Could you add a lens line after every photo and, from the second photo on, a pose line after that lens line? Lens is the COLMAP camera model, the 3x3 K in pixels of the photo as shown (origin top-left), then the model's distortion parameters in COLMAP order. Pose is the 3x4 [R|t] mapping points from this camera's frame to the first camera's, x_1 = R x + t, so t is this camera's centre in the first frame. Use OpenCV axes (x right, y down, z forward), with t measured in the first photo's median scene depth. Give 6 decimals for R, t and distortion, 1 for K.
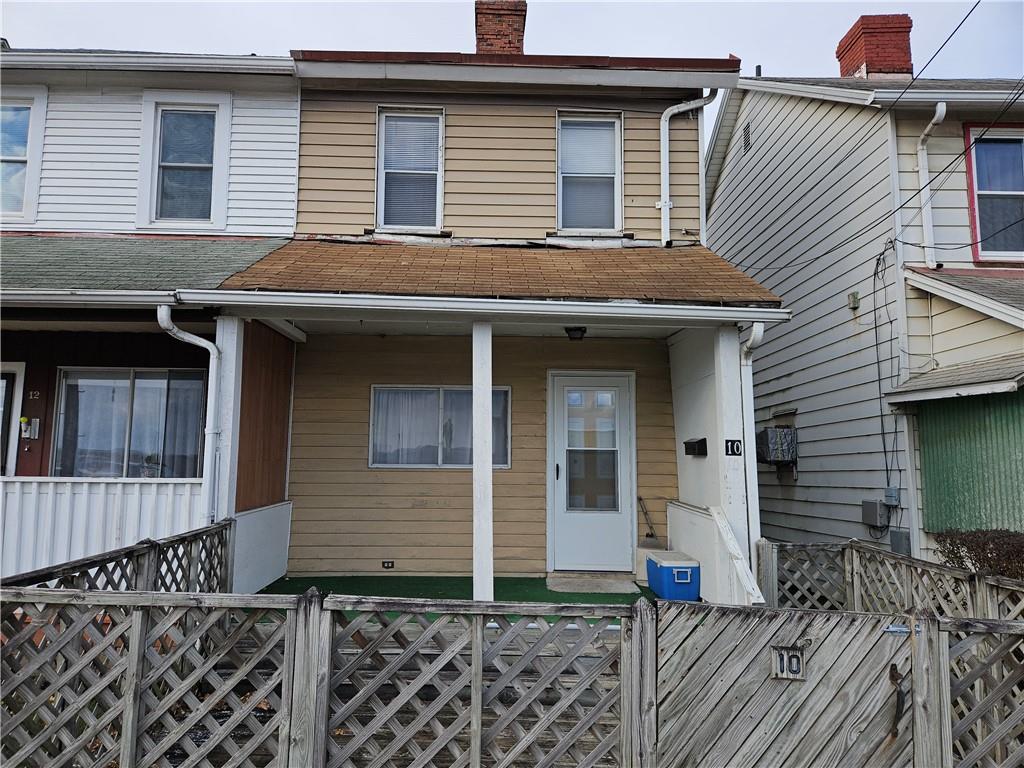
lens RADIAL K [[686.3, 0, 509.7], [0, 686.3, 389.2], [0, 0, 1]] dist [0.052949, -0.000859]
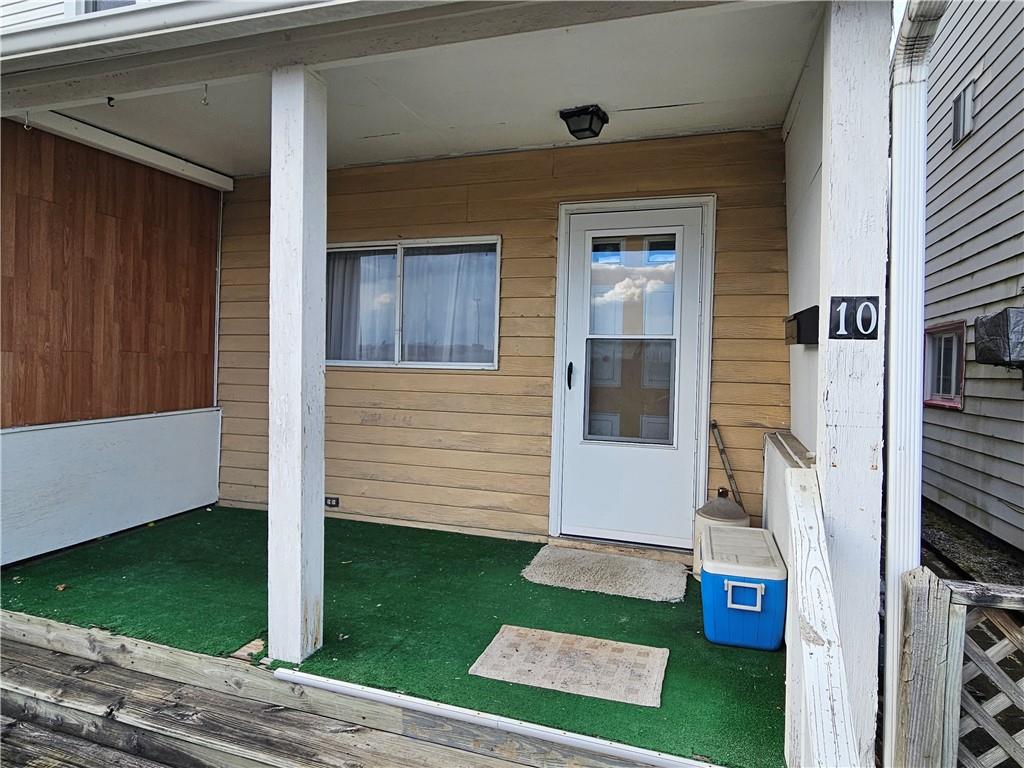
lens RADIAL K [[613.7, 0, 510.9], [0, 613.7, 377.6], [0, 0, 1]] dist [-0.008839, 0.005327]
pose [[0.940567, 0.017139, -0.339177, 0.203306], [0.026597, 0.991941, 0.123879, 0.054893], [0.338566, -0.125538, 0.932530, 0.486388]]
